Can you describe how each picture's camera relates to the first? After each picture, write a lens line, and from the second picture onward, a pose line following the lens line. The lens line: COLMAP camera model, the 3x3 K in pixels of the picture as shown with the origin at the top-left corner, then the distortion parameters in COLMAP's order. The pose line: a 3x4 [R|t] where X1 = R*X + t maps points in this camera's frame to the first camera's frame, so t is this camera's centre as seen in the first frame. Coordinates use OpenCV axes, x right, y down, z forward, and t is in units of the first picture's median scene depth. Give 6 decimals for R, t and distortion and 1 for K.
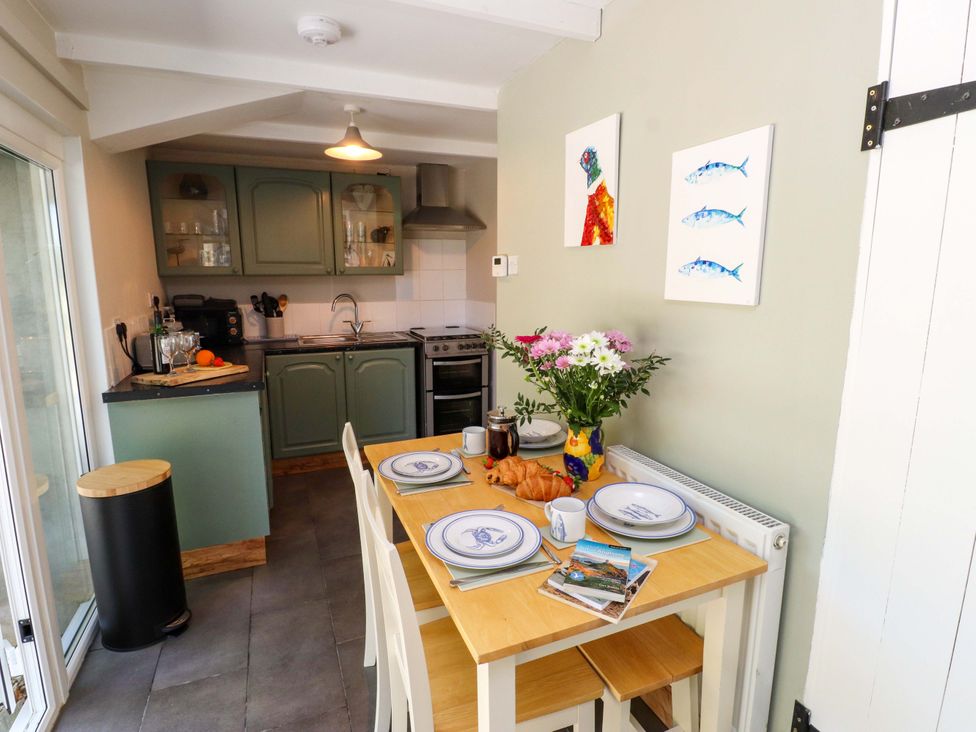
lens RADIAL K [[509.9, 0, 486.5], [0, 509.9, 362.5], [0, 0, 1]] dist [-0.001545, -0.012423]
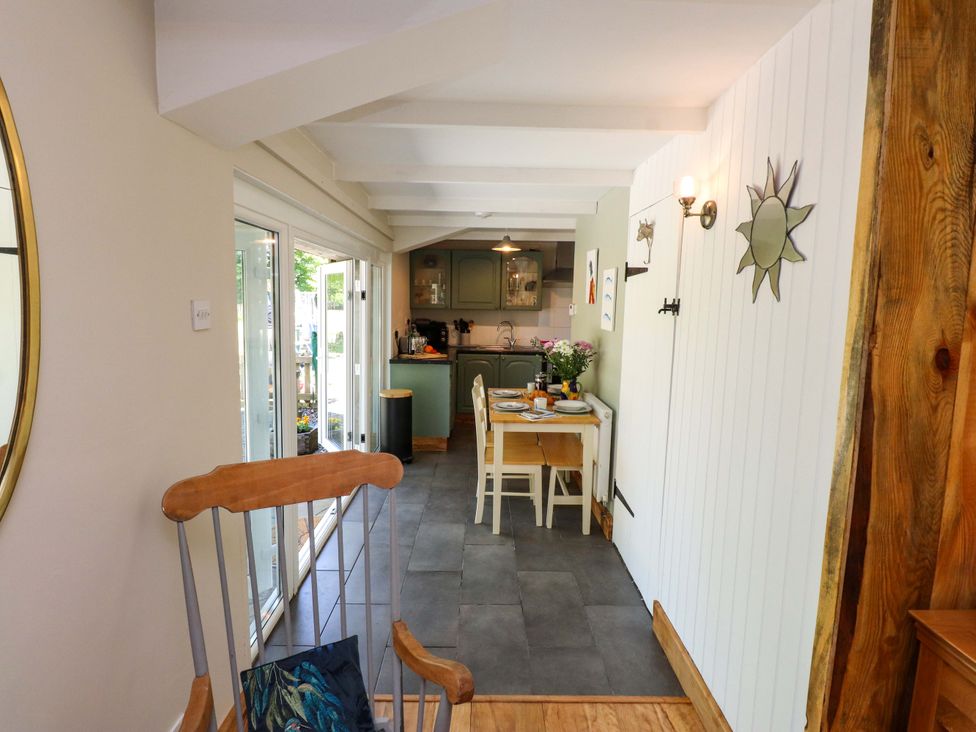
lens RADIAL K [[509.9, 0, 488.0], [0, 509.9, 357.2], [0, 0, 1]] dist [-0.001545, -0.012423]
pose [[0.926493, 0.062156, -0.371144, 0.444375], [-0.085996, 0.995138, -0.048016, 0.101826], [0.366355, 0.076403, 0.927333, -0.838078]]
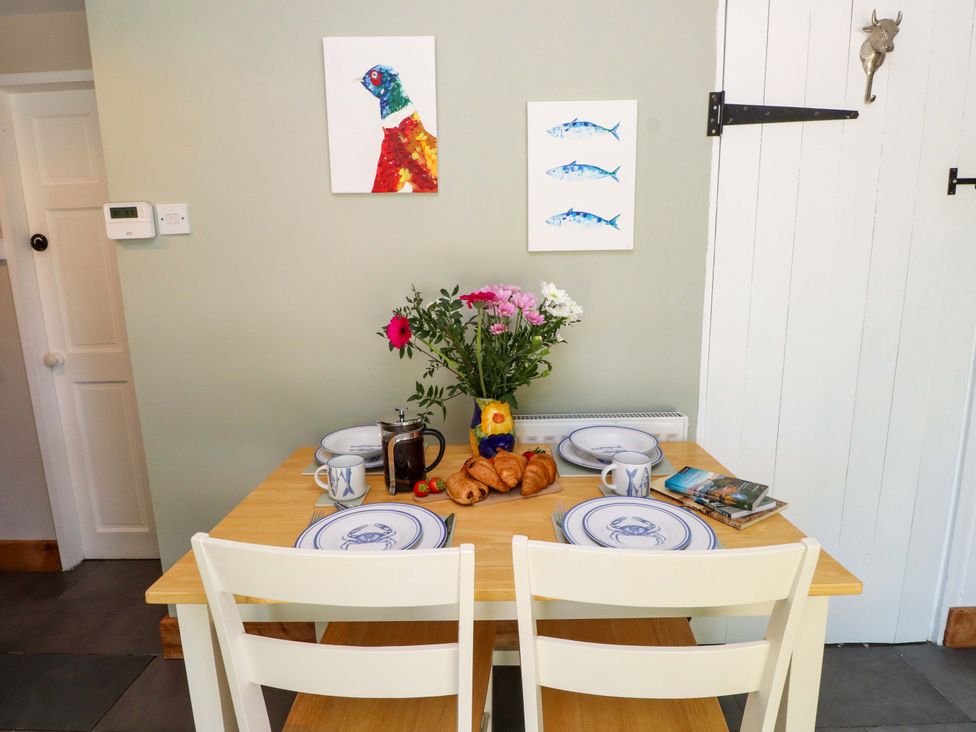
lens RADIAL K [[509.9, 0, 485.7], [0, 509.9, 364.4], [0, 0, 1]] dist [-0.001545, -0.012423]
pose [[0.395425, -0.168560, 0.902899, -0.365335], [0.177522, 0.978507, 0.104929, -0.015871], [-0.901180, 0.118793, 0.416850, 0.403505]]
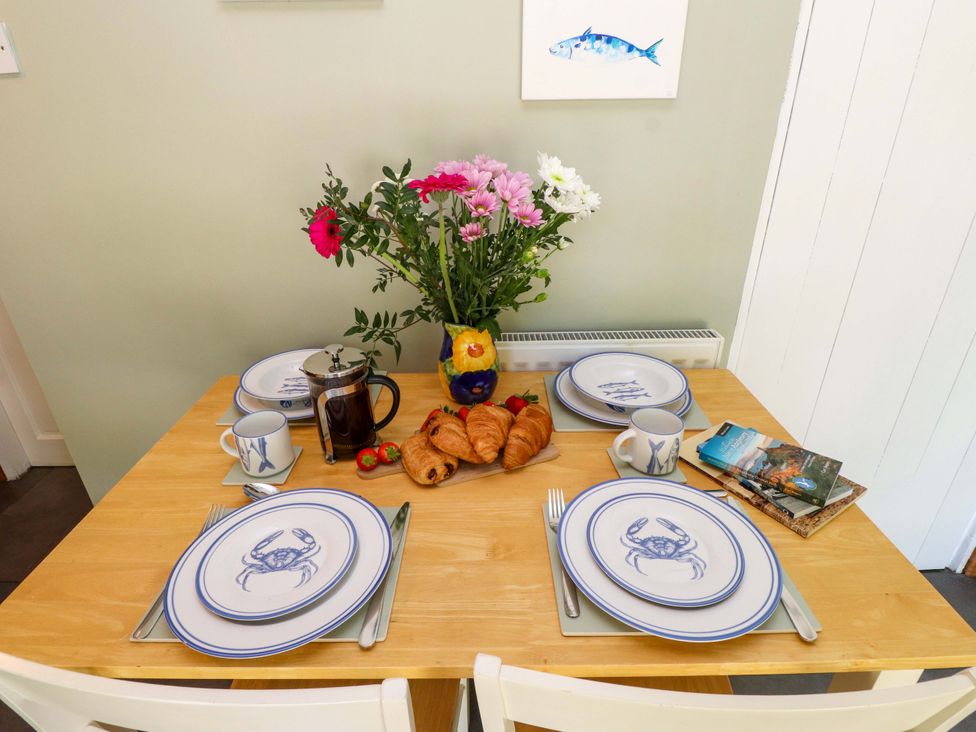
lens RADIAL K [[509.9, 0, 485.7], [0, 509.9, 364.1], [0, 0, 1]] dist [-0.001545, -0.012423]
pose [[0.386208, -0.408148, 0.827200, -0.217098], [0.173844, 0.912915, 0.369275, -0.036334], [-0.905882, 0.001187, 0.423529, 0.446200]]
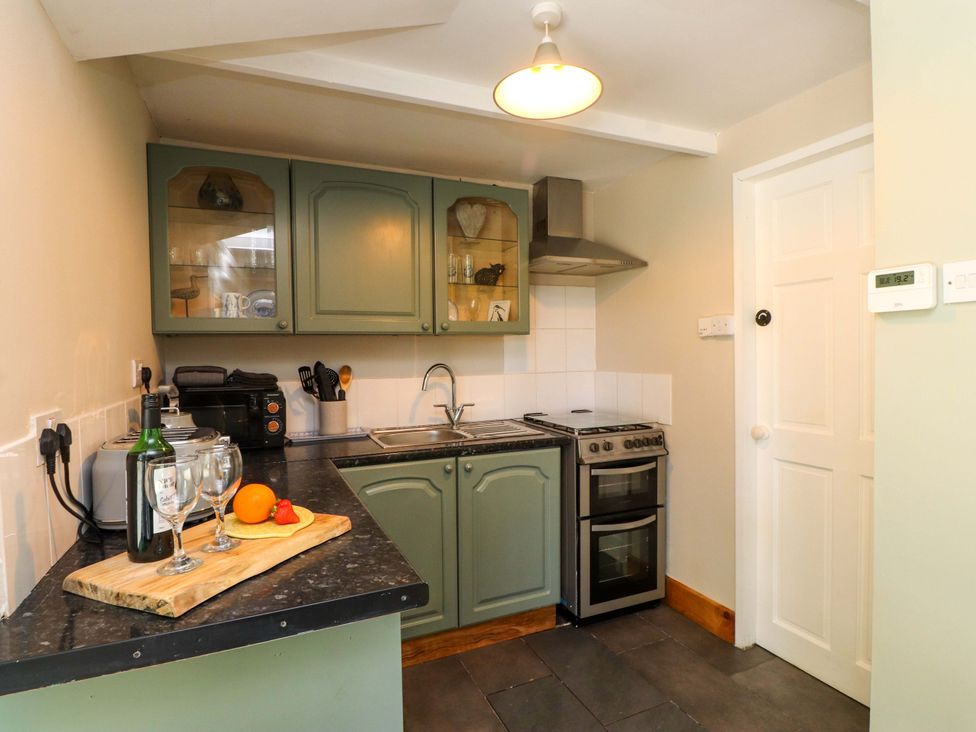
lens RADIAL K [[509.9, 0, 483.7], [0, 509.9, 365.2], [0, 0, 1]] dist [-0.001545, -0.012423]
pose [[0.999735, -0.011372, 0.020018, -0.366244], [0.014159, 0.989314, -0.145115, -0.058307], [-0.018154, 0.145360, 0.989212, 0.555733]]
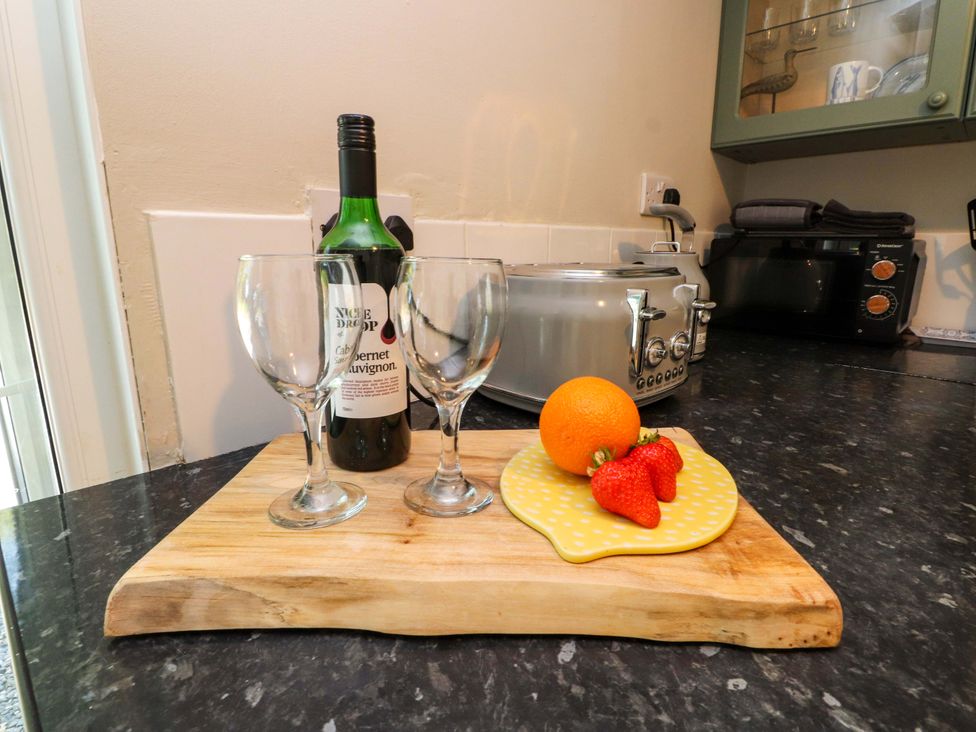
lens RADIAL K [[509.9, 0, 482.4], [0, 509.9, 363.9], [0, 0, 1]] dist [-0.001545, -0.012423]
pose [[0.397662, 0.209197, -0.893365, -0.417923], [-0.156989, 0.974816, 0.158390, -0.049417], [0.904002, 0.077263, 0.420489, 0.888724]]
